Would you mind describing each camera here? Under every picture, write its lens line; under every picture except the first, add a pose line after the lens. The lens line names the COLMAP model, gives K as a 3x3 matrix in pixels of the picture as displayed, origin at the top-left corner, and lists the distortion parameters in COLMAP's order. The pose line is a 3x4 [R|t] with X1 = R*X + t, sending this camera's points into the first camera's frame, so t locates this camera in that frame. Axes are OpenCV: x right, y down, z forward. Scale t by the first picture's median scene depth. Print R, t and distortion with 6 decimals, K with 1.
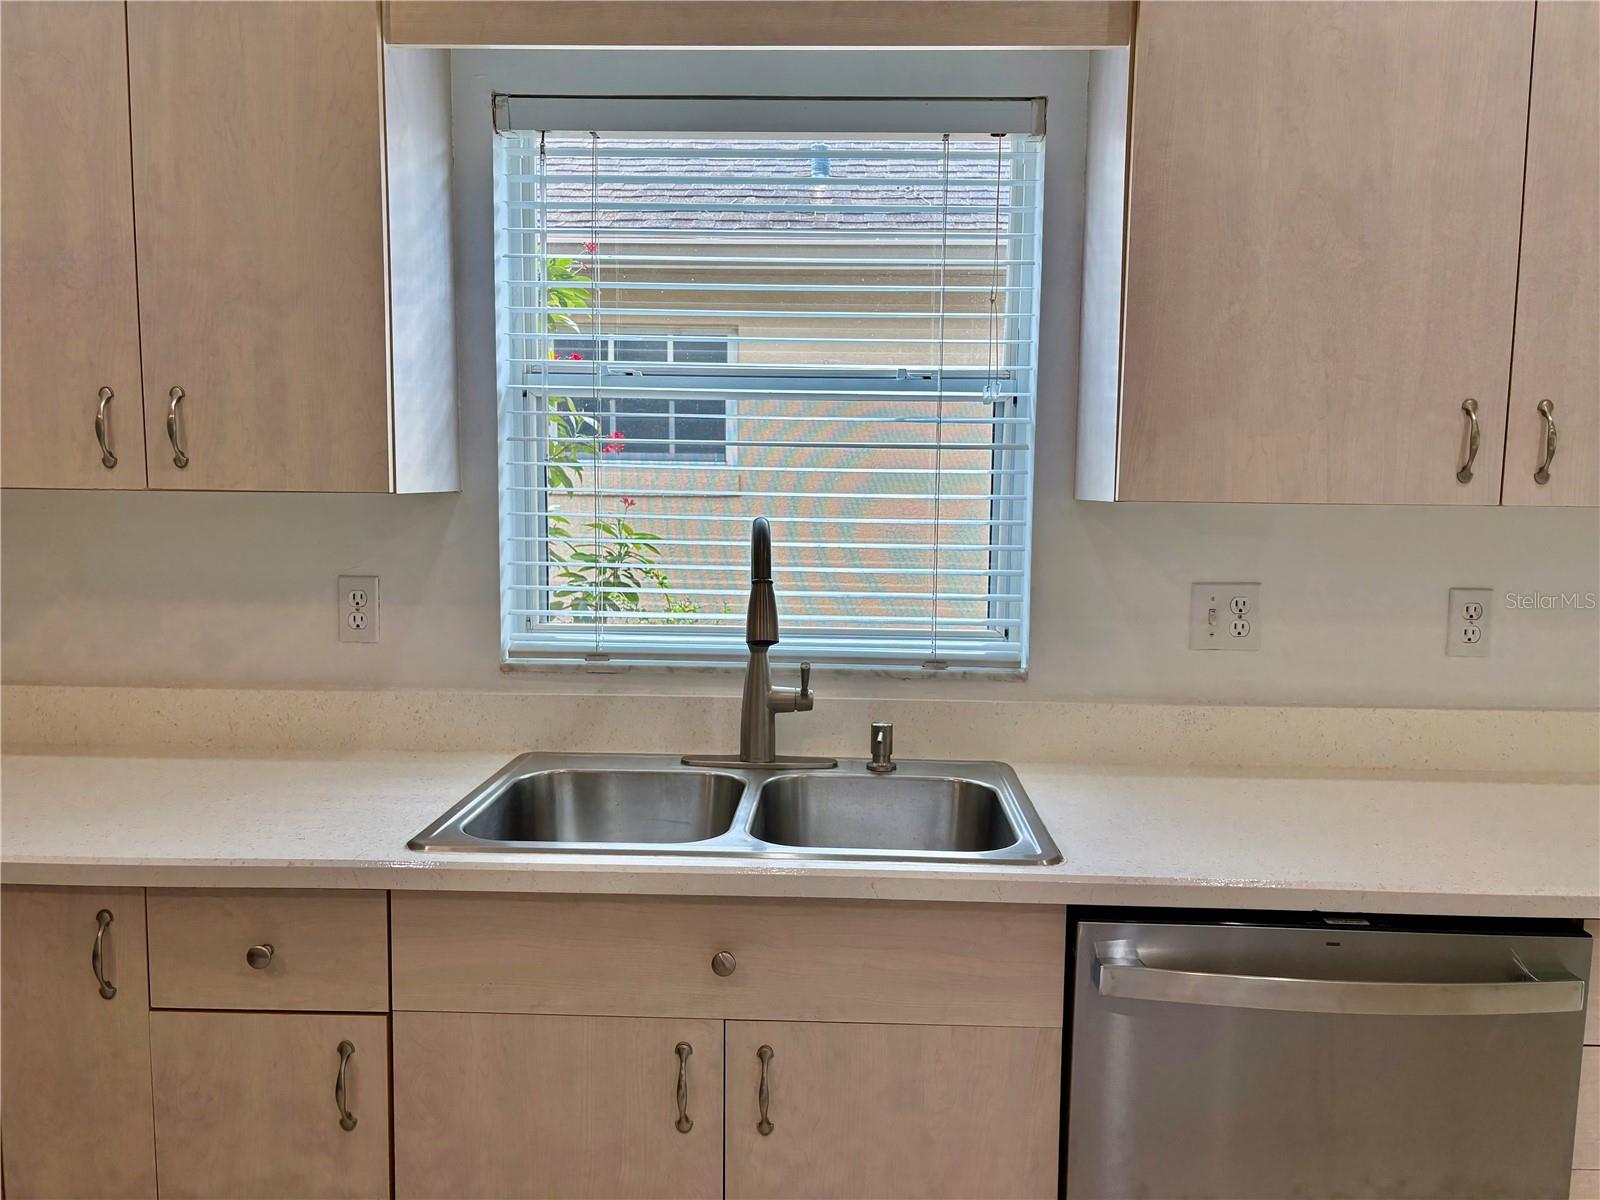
lens RADIAL K [[1214.7, 0, 798.0], [0, 1214.7, 598.5], [0, 0, 1]] dist [0.028971, -0.015095]
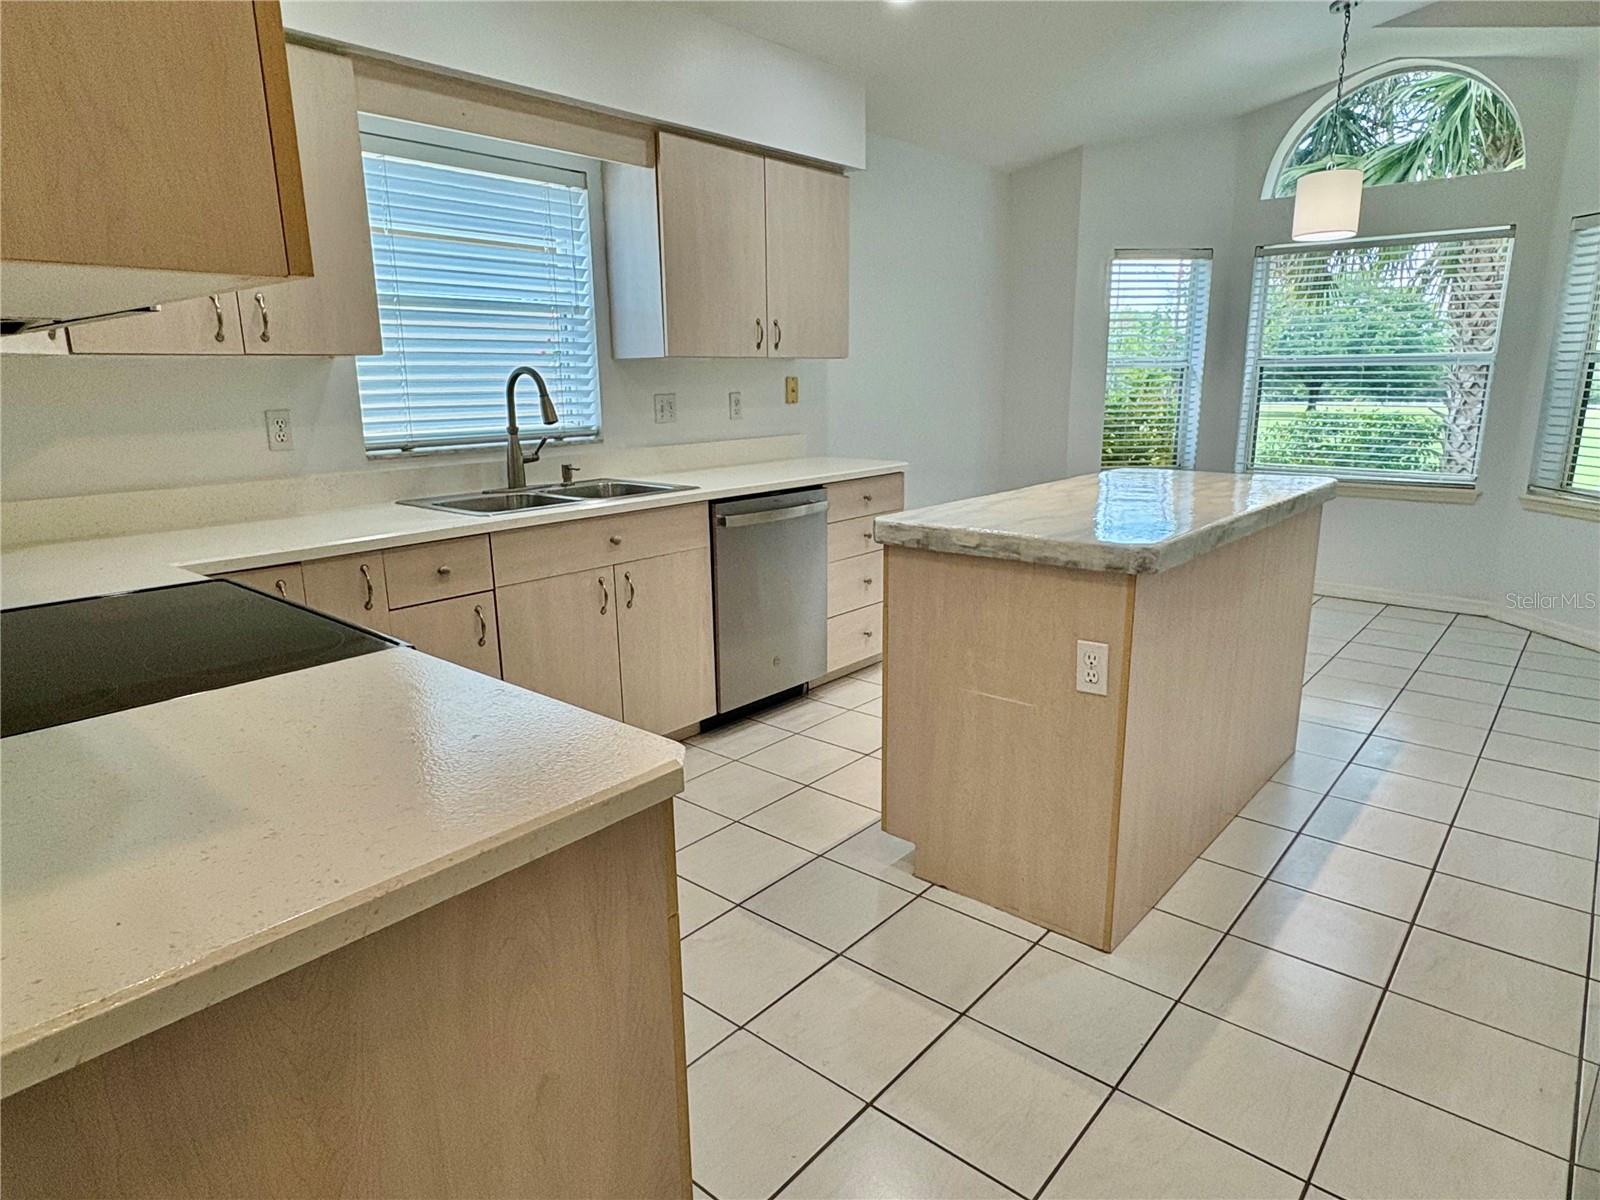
lens RADIAL K [[937.6, 0, 809.7], [0, 937.6, 600.9], [0, 0, 1]] dist [0.009383, 0.001253]
pose [[0.624289, -0.204560, 0.753935, -1.108968], [0.099734, 0.978080, 0.182793, 0.088309], [-0.774801, -0.038923, 0.631006, -0.471803]]
